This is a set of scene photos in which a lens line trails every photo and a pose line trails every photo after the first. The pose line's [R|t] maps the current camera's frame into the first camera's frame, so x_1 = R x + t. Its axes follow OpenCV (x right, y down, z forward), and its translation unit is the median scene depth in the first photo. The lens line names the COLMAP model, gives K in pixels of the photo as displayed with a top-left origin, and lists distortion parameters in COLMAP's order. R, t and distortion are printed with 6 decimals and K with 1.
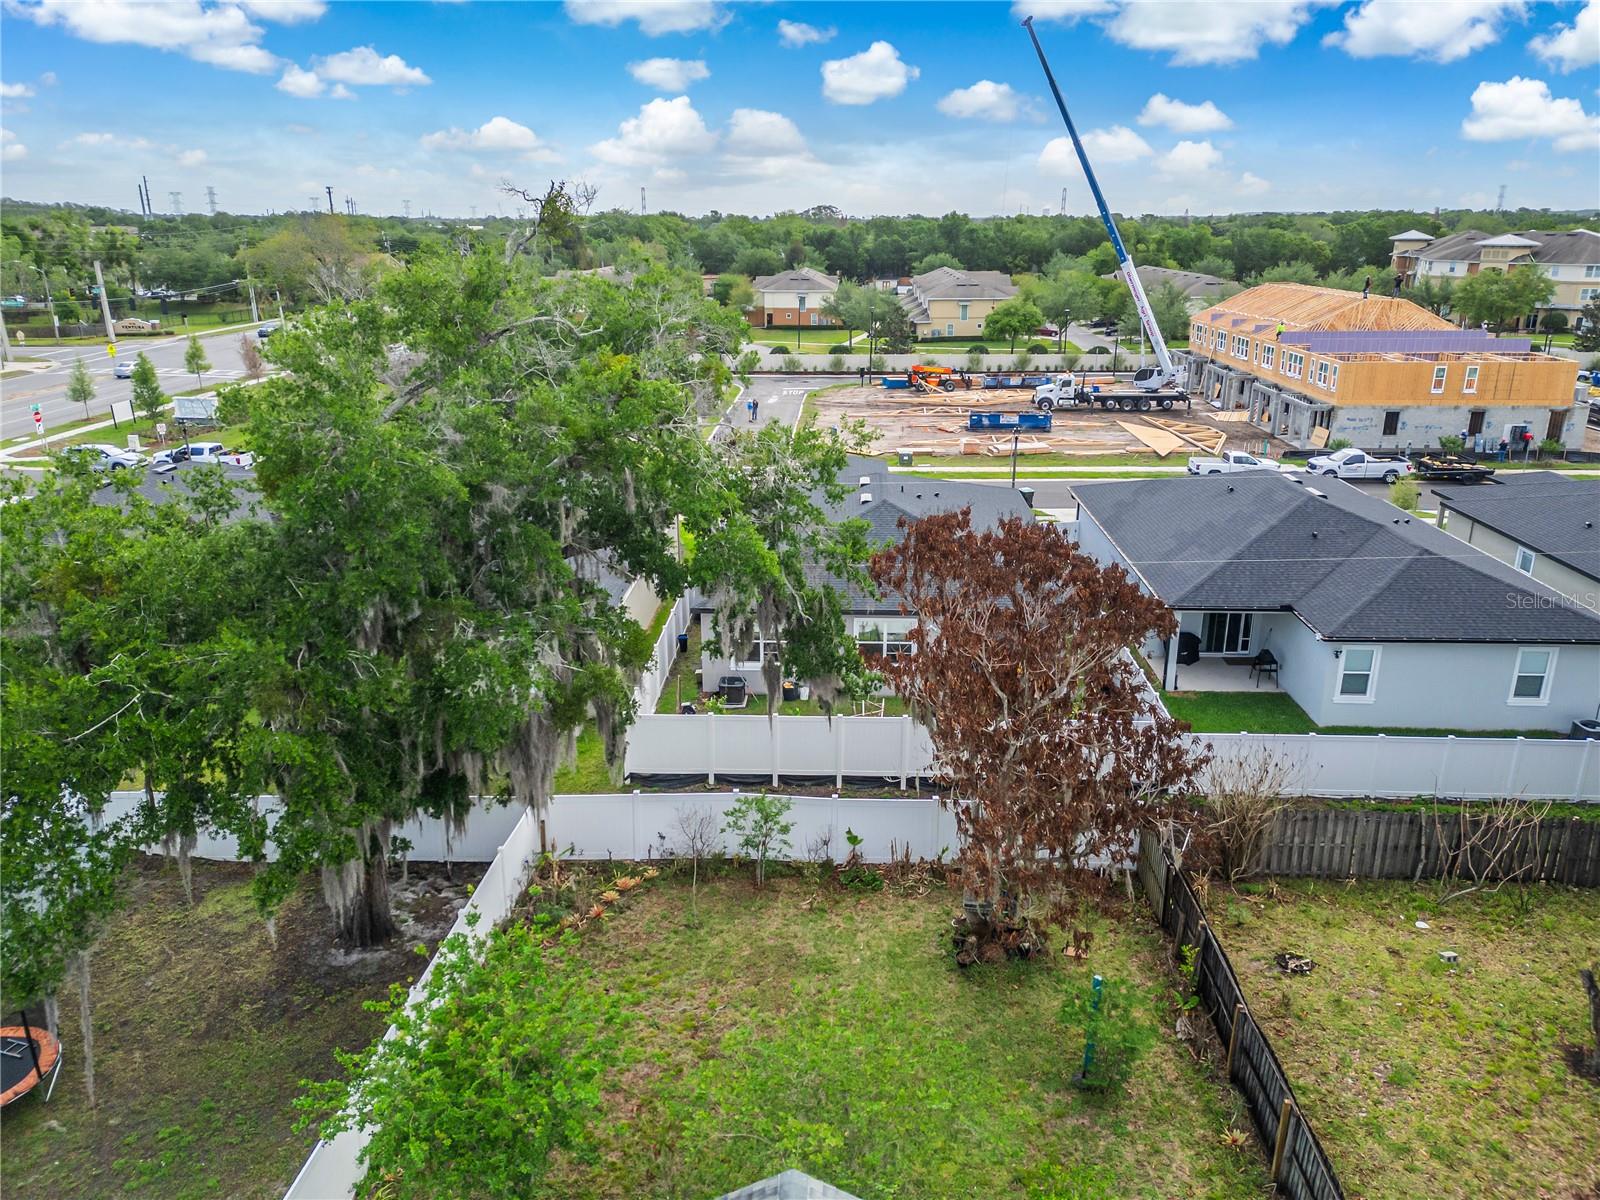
lens RADIAL K [[1142.1, 0, 802.5], [0, 1142.1, 626.7], [0, 0, 1]] dist [0.063244, -0.059654]
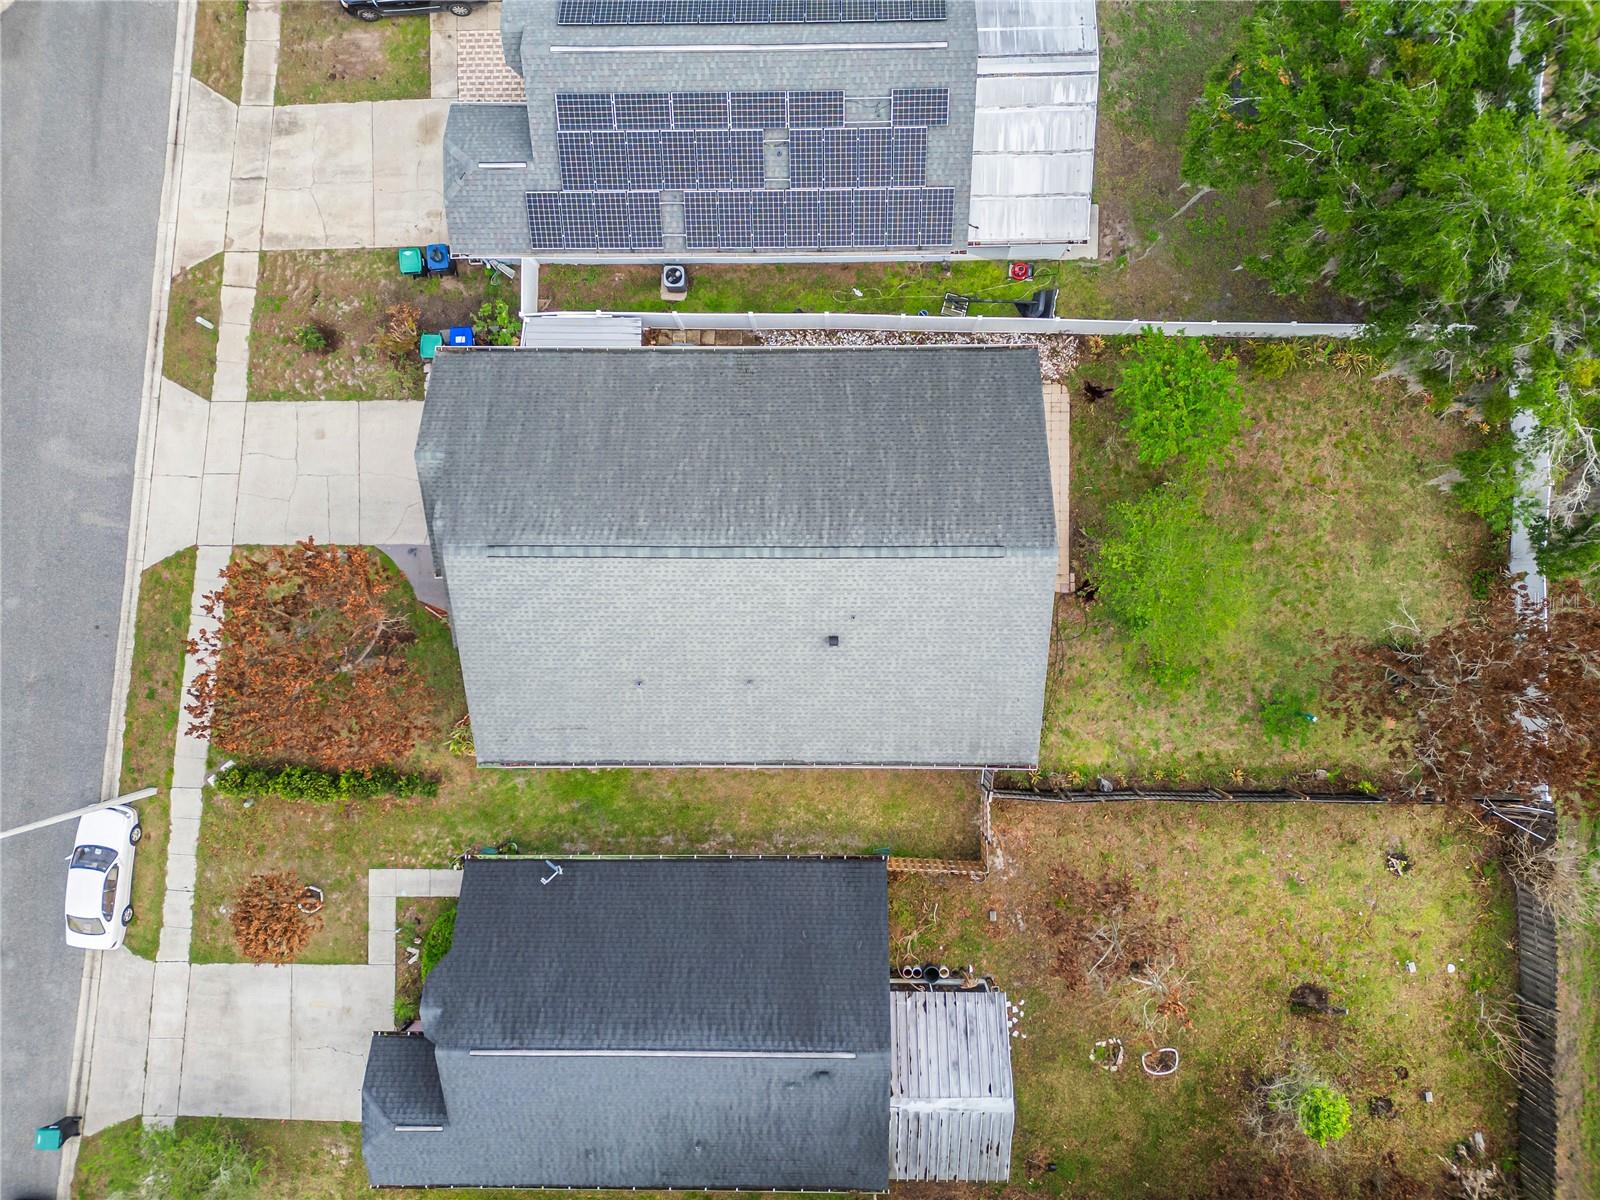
lens RADIAL K [[1142.1, 0, 801.7], [0, 1142.1, 602.3], [0, 0, 1]] dist [0.063244, -0.059654]
pose [[0.044437, 0.998989, -0.006802, 0.011402], [-0.303933, 0.020005, 0.952483, -0.213172], [0.951656, -0.040258, 0.304515, -0.048593]]
